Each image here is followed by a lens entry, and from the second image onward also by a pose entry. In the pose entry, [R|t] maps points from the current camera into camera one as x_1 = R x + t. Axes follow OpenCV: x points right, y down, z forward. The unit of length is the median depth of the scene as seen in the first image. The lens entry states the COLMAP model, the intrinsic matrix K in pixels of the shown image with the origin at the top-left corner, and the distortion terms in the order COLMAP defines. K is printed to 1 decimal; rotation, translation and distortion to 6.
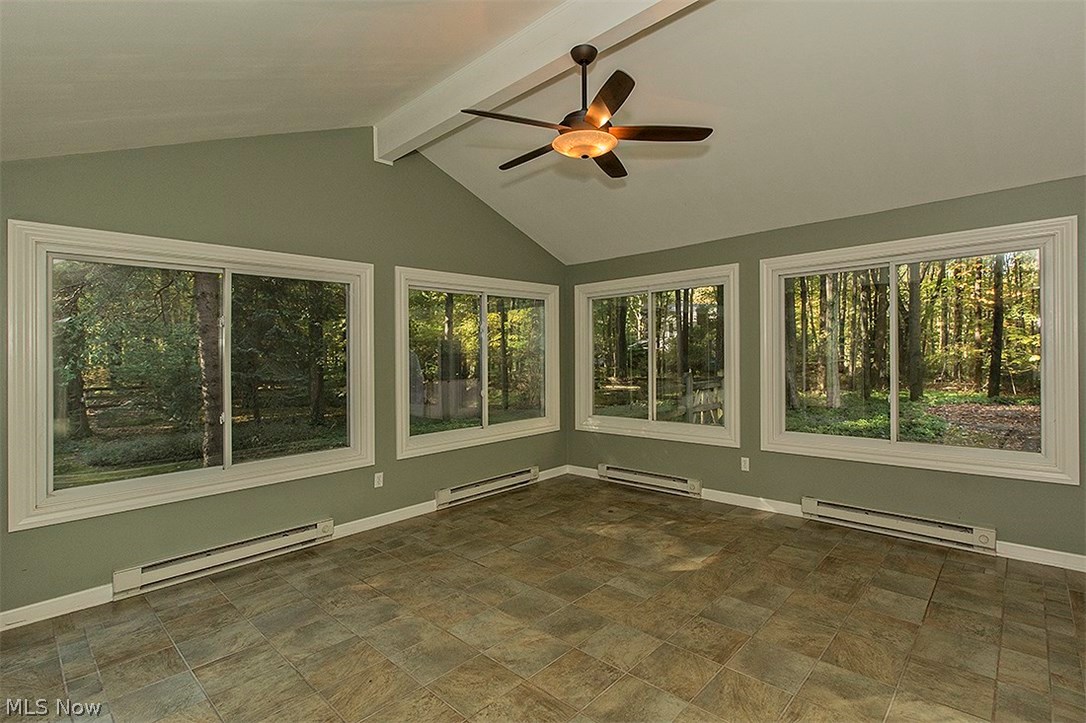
lens RADIAL K [[504.1, 0, 547.2], [0, 504.1, 345.3], [0, 0, 1]] dist [-0.003166, -0.000280]
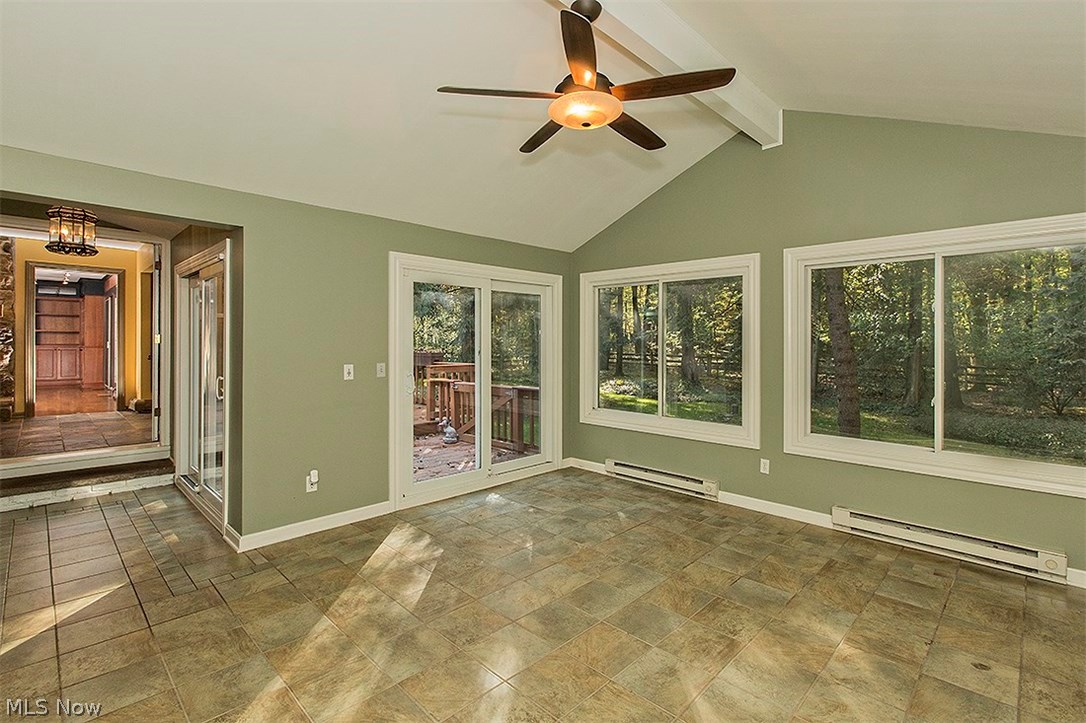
lens RADIAL K [[497.7, 0, 638.8], [0, 497.7, 330.8], [0, 0, 1]] dist [0.000719, 0.000136]
pose [[0.075527, -0.002725, -0.997140, 0.683321], [0.006625, 0.999976, -0.002230, -0.002136], [0.997122, -0.006438, 0.075543, 0.728353]]
